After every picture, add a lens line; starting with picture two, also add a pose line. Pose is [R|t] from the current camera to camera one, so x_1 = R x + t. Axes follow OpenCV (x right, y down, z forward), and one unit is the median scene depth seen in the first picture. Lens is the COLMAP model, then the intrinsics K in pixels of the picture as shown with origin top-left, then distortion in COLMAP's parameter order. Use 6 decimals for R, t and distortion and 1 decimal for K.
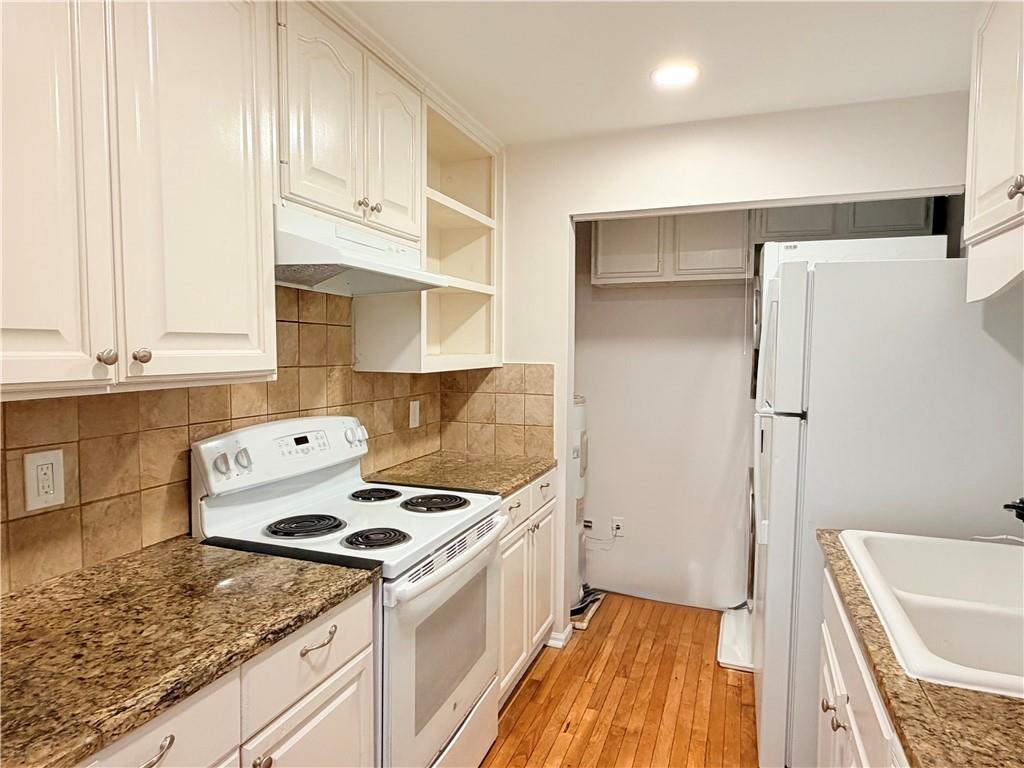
lens RADIAL K [[620.1, 0, 510.9], [0, 620.1, 382.4], [0, 0, 1]] dist [-0.002904, 0.000426]
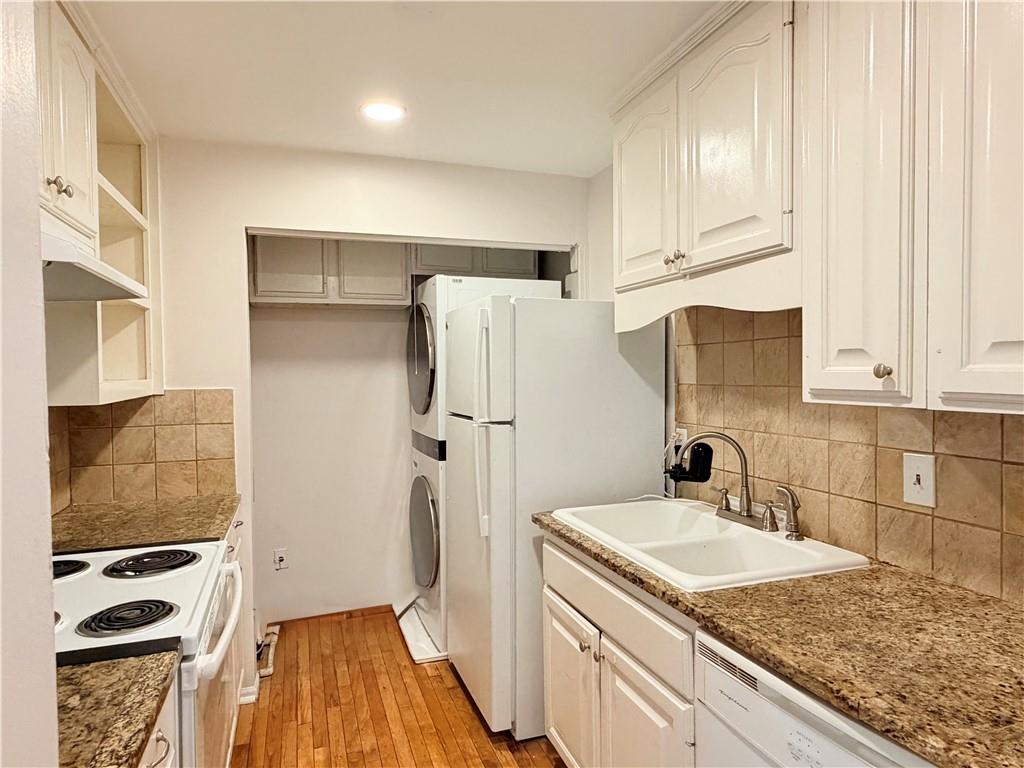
lens RADIAL K [[620.1, 0, 512.2], [0, 620.1, 386.2], [0, 0, 1]] dist [-0.002904, 0.000426]
pose [[0.764426, -0.032155, 0.643909, -0.207756], [0.050665, 0.998663, -0.010277, -0.003448], [-0.642717, 0.040480, 0.765033, 0.049898]]
